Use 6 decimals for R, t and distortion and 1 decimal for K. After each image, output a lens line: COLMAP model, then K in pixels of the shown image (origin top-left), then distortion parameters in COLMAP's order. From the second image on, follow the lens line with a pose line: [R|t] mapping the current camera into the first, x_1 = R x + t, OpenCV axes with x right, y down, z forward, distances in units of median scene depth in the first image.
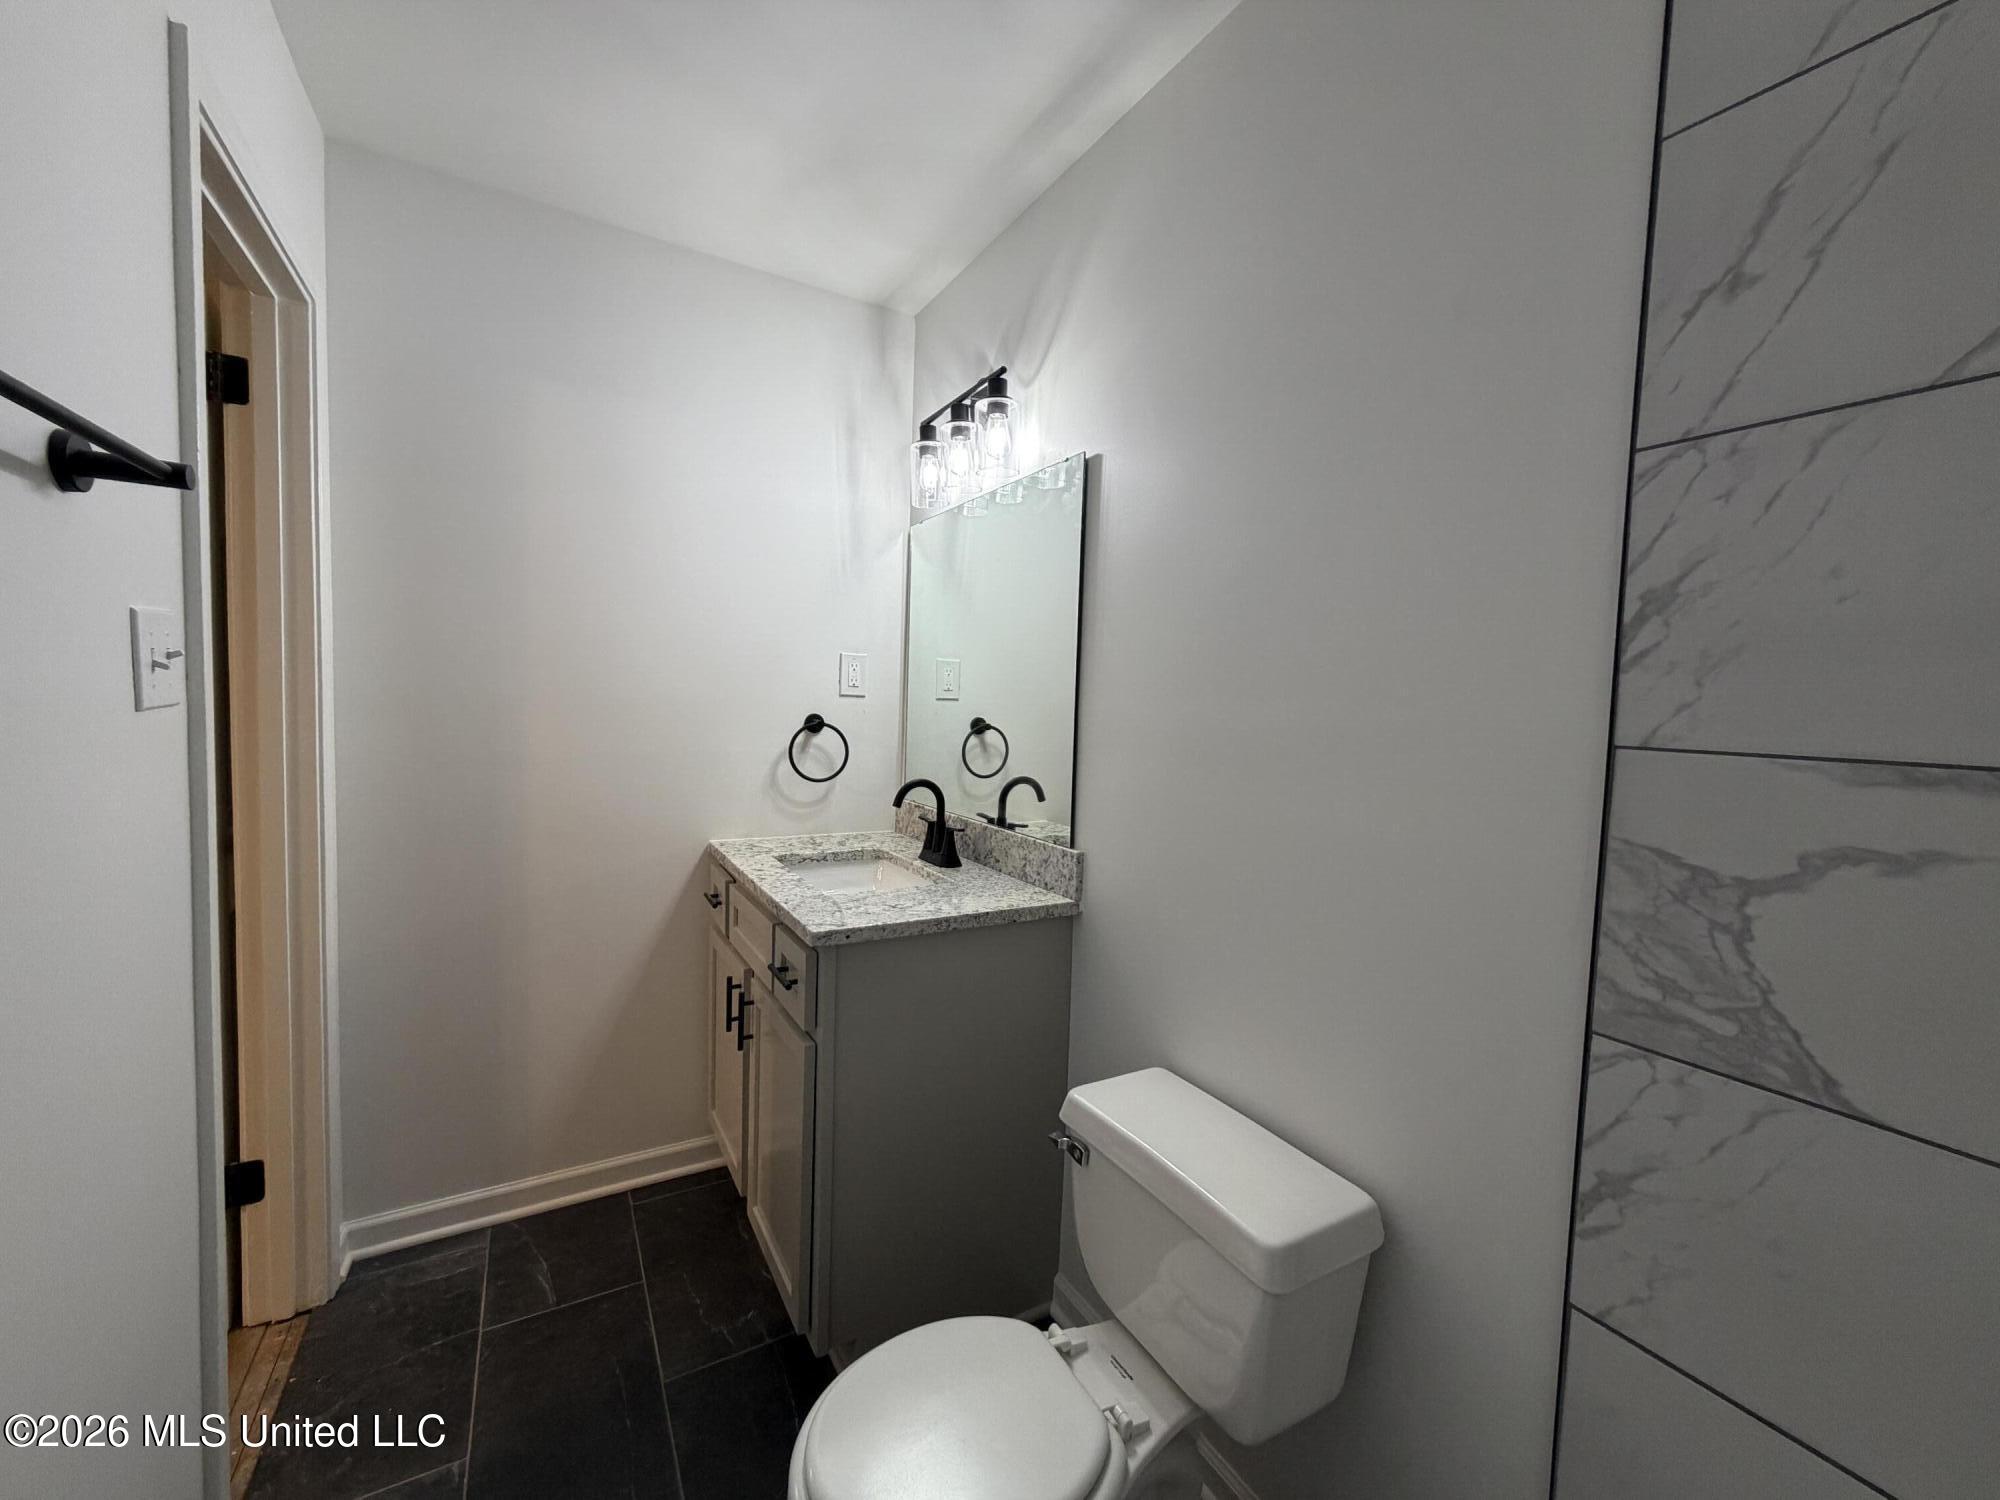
lens RADIAL K [[794.7, 0, 1000.0], [0, 794.7, 750.0], [0, 0, 1]] dist [-0.001024, 0.000026]
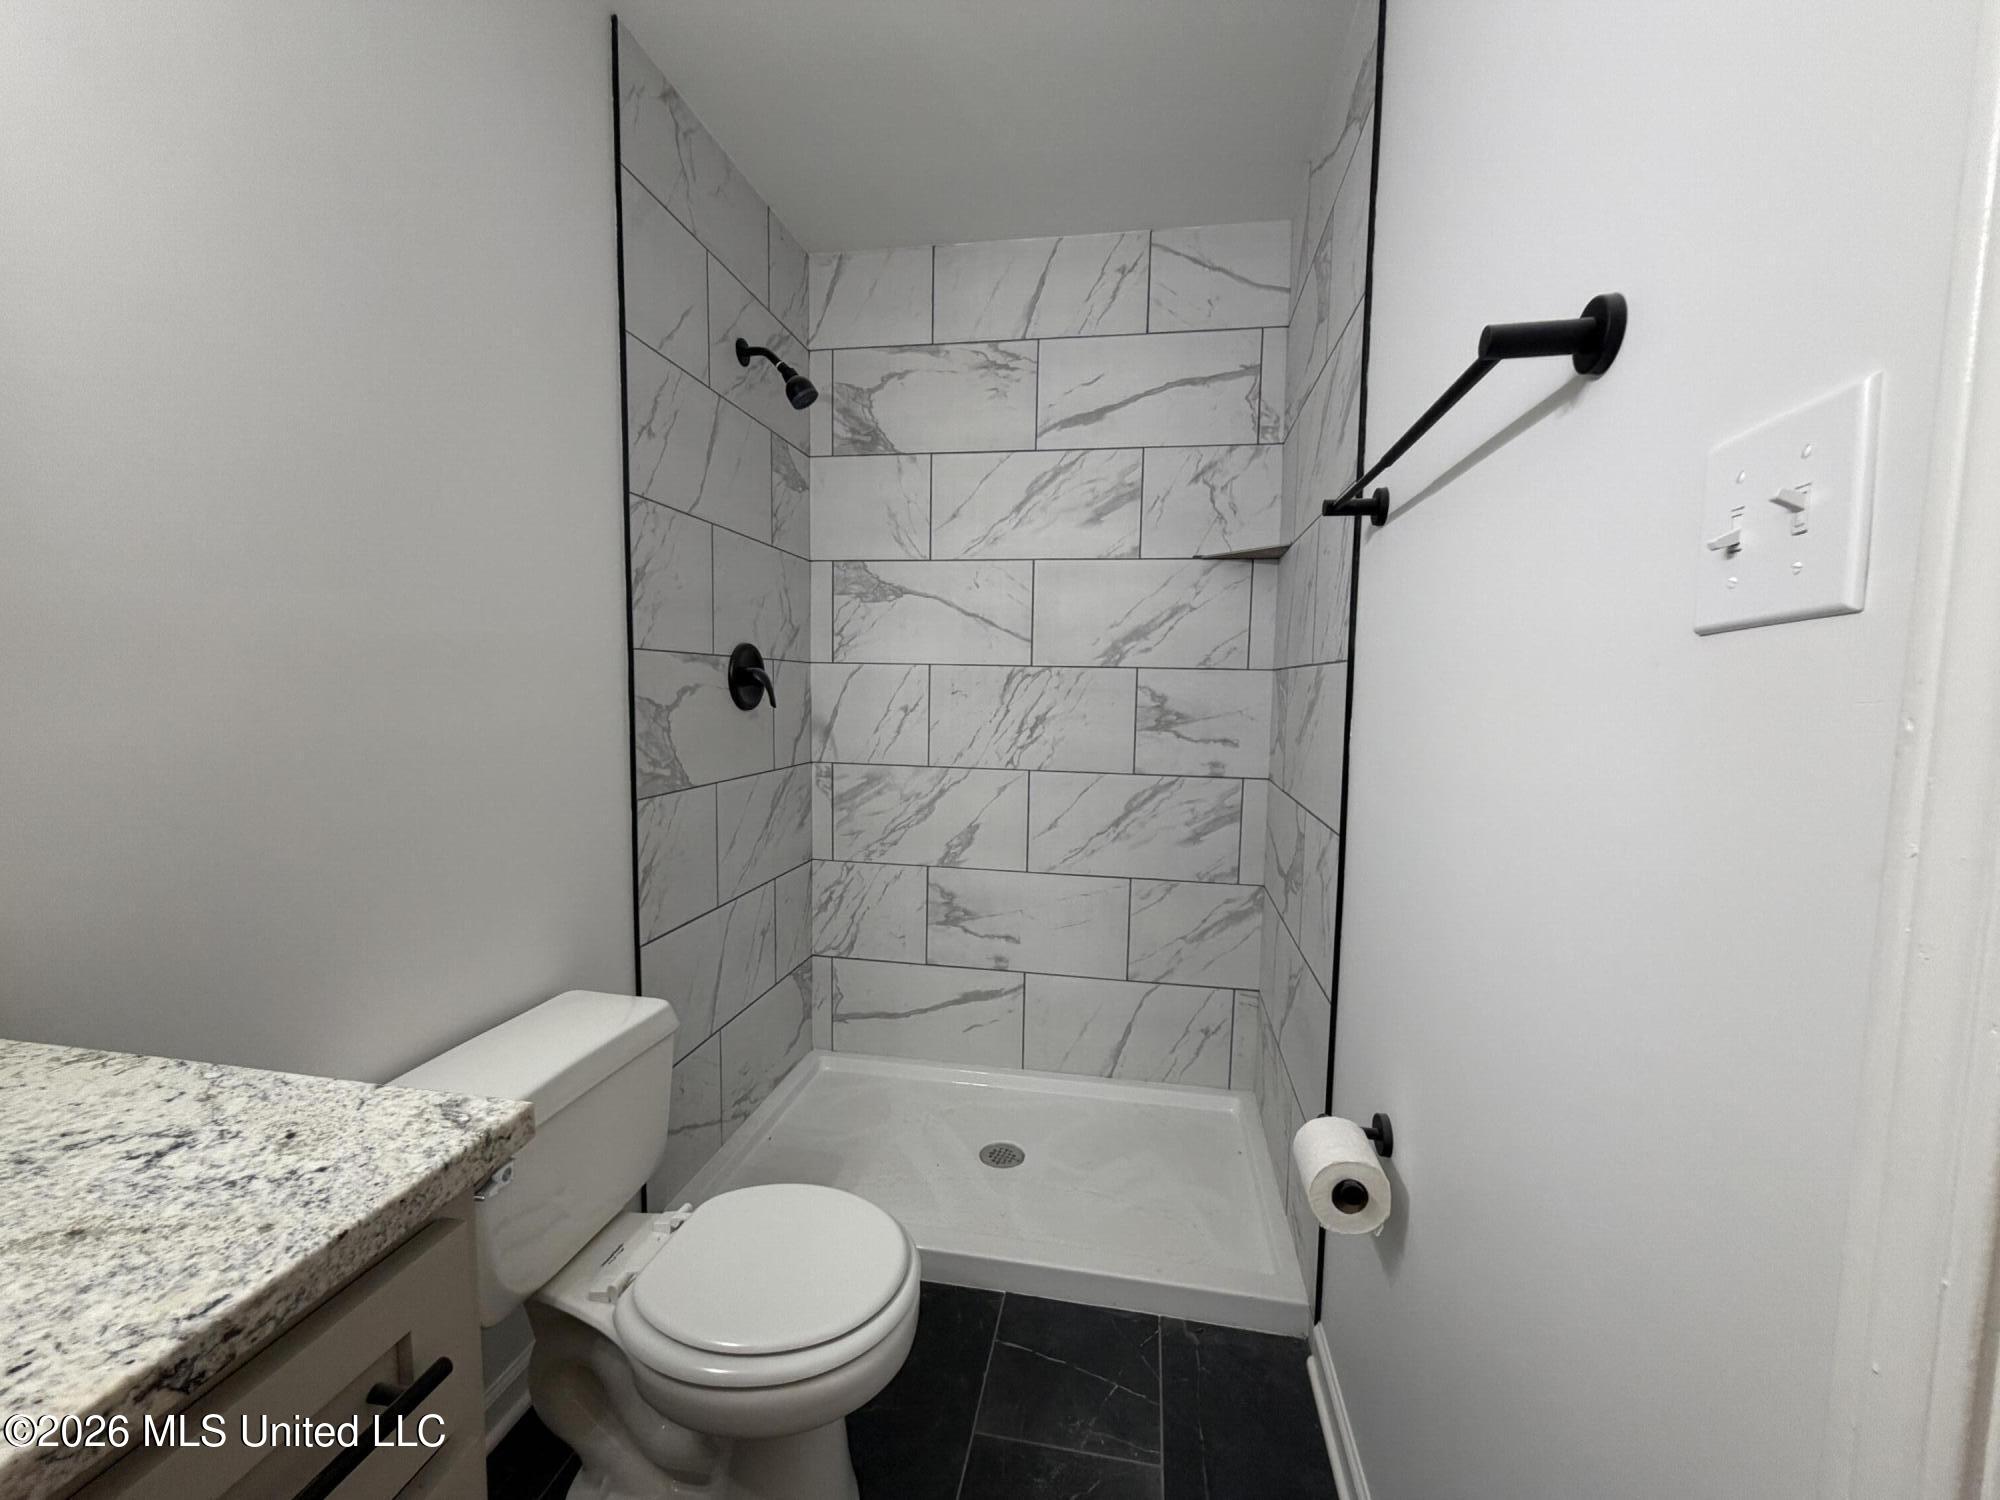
lens RADIAL K [[794.7, 0, 1000.0], [0, 794.7, 750.0], [0, 0, 1]] dist [-0.001024, 0.000026]
pose [[-0.754898, -0.099870, 0.648194, -1.269678], [-0.001334, 0.988570, 0.150759, -0.057238], [-0.655841, 0.112943, -0.746402, 2.067521]]
